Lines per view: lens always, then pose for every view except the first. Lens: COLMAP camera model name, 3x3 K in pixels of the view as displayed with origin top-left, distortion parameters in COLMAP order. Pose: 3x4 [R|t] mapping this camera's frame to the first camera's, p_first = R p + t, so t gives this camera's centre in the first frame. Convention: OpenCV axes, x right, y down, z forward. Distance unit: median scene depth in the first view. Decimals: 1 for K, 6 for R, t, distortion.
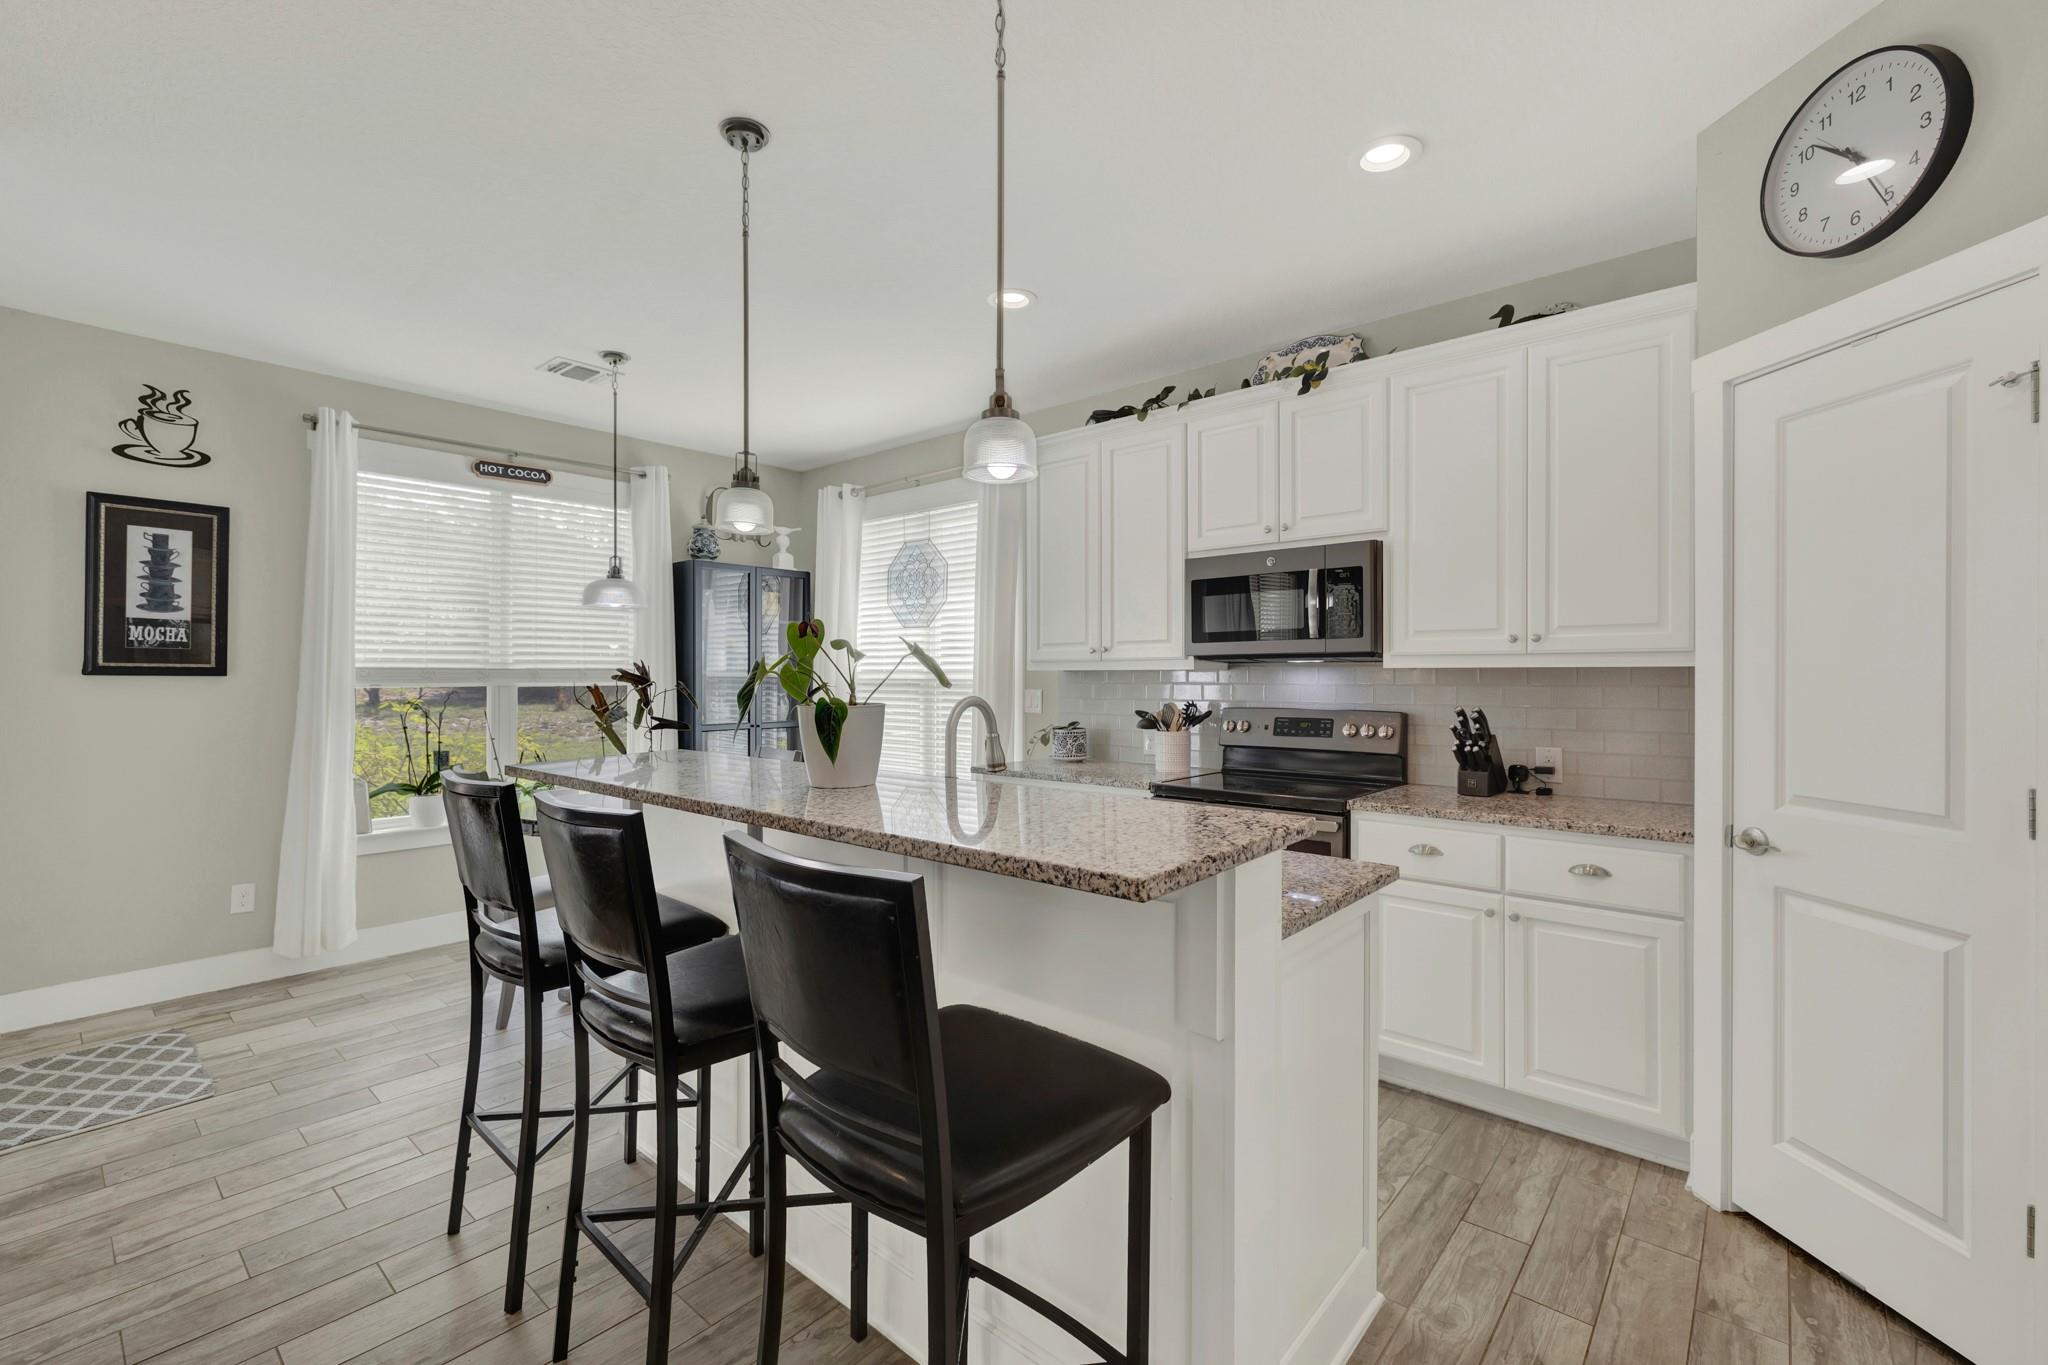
lens RADIAL K [[885.3, 0, 1027.4], [0, 885.3, 674.0], [0, 0, 1]] dist [0.003037, 0.000308]
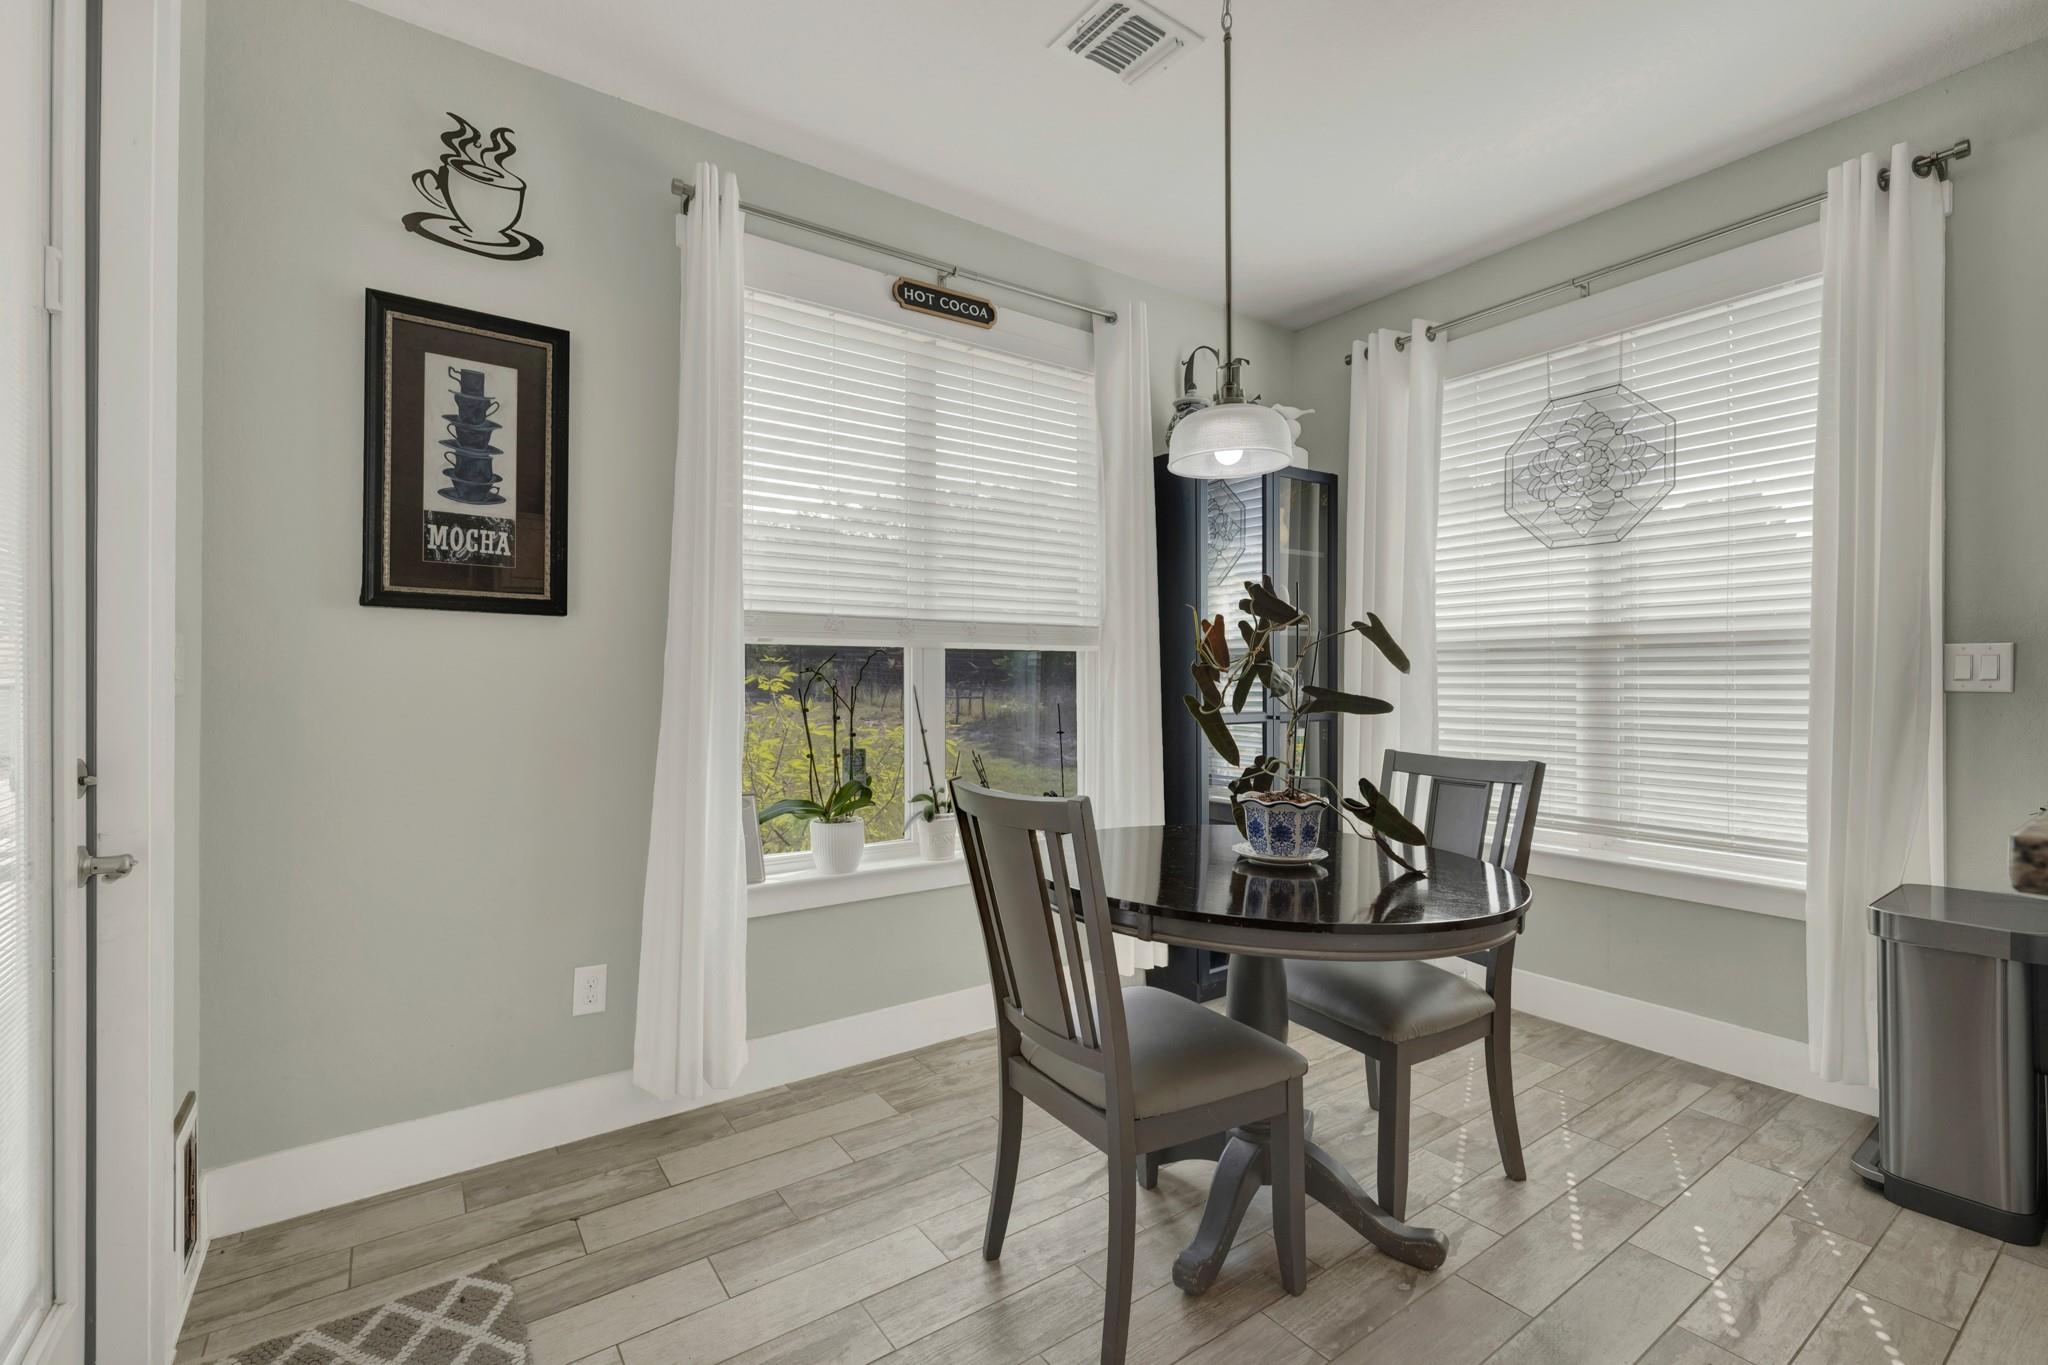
lens RADIAL K [[885.3, 0, 1015.5], [0, 885.3, 682.9], [0, 0, 1]] dist [0.003037, 0.000308]
pose [[0.972960, 0.001676, -0.230966, -0.485872], [-0.000736, 0.999991, 0.004156, 0.045475], [0.230971, -0.003874, 0.972953, 0.506223]]
